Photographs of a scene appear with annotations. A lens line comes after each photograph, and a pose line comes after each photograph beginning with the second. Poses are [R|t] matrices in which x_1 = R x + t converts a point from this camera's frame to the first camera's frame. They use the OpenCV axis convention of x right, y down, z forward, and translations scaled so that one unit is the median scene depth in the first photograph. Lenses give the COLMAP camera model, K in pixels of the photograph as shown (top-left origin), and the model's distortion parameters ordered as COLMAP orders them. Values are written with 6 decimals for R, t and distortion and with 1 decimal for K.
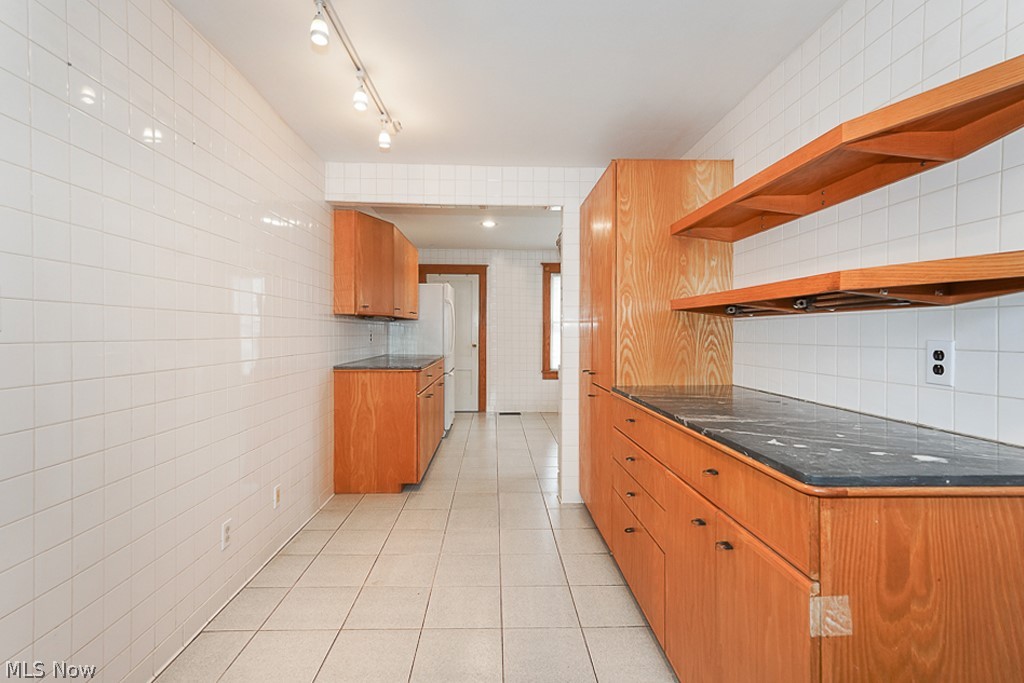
lens RADIAL K [[498.0, 0, 540.2], [0, 498.0, 339.1], [0, 0, 1]] dist [-0.000429, 0.019510]
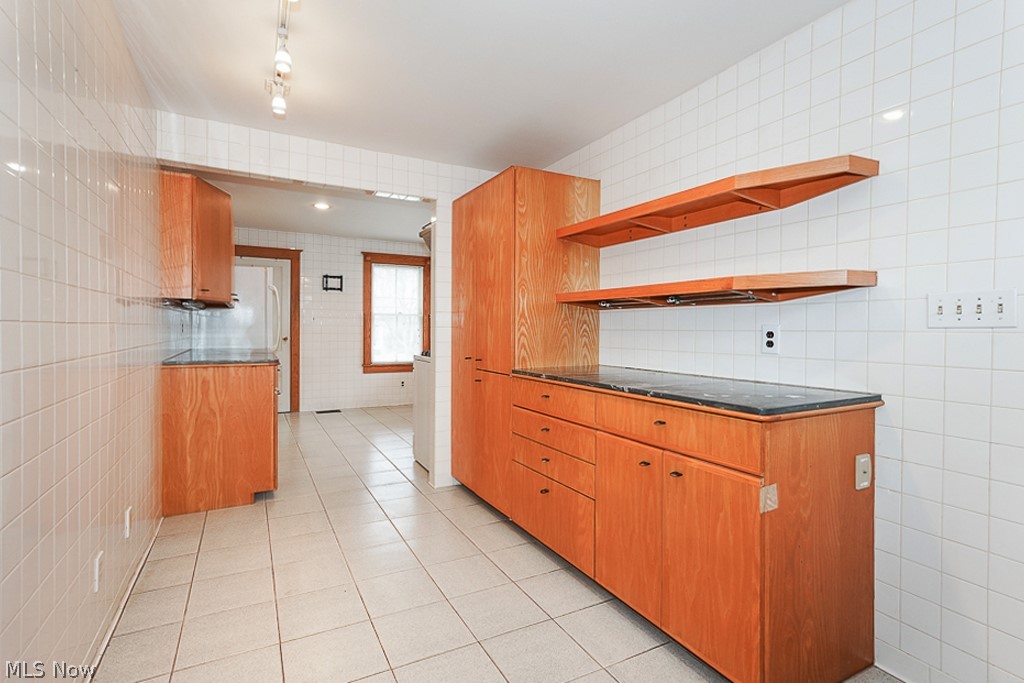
lens RADIAL K [[498.0, 0, 540.2], [0, 498.0, 339.1], [0, 0, 1]] dist [-0.000429, 0.019510]
pose [[0.890071, -0.008819, 0.455737, -0.302585], [0.004703, 0.999937, 0.010165, 0.015429], [-0.455798, -0.006905, 0.890057, -0.020656]]
